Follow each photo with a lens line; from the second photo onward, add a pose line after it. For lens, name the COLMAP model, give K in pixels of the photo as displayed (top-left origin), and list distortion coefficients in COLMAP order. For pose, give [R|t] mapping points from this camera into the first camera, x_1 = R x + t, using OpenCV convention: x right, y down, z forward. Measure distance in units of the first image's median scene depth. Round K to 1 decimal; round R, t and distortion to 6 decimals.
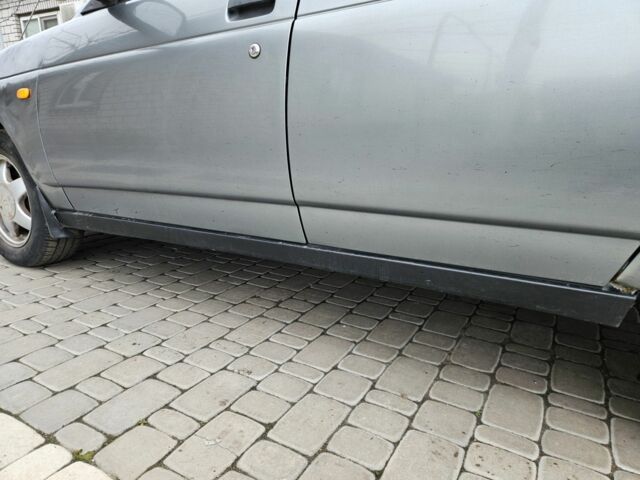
lens RADIAL K [[434.3, 0, 319.7], [0, 434.3, 239.5], [0, 0, 1]] dist [0.001963, -0.003348]
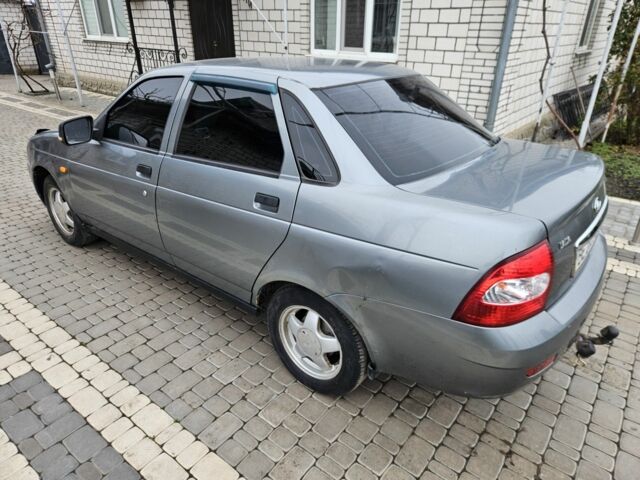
lens RADIAL K [[434.3, 0, 321.1], [0, 434.3, 244.1], [0, 0, 1]] dist [0.001963, -0.003348]
pose [[0.990309, 0.063847, -0.123336, 1.067942], [-0.037628, 0.978196, 0.204248, -0.644380], [0.133687, -0.197628, 0.971118, -1.178795]]
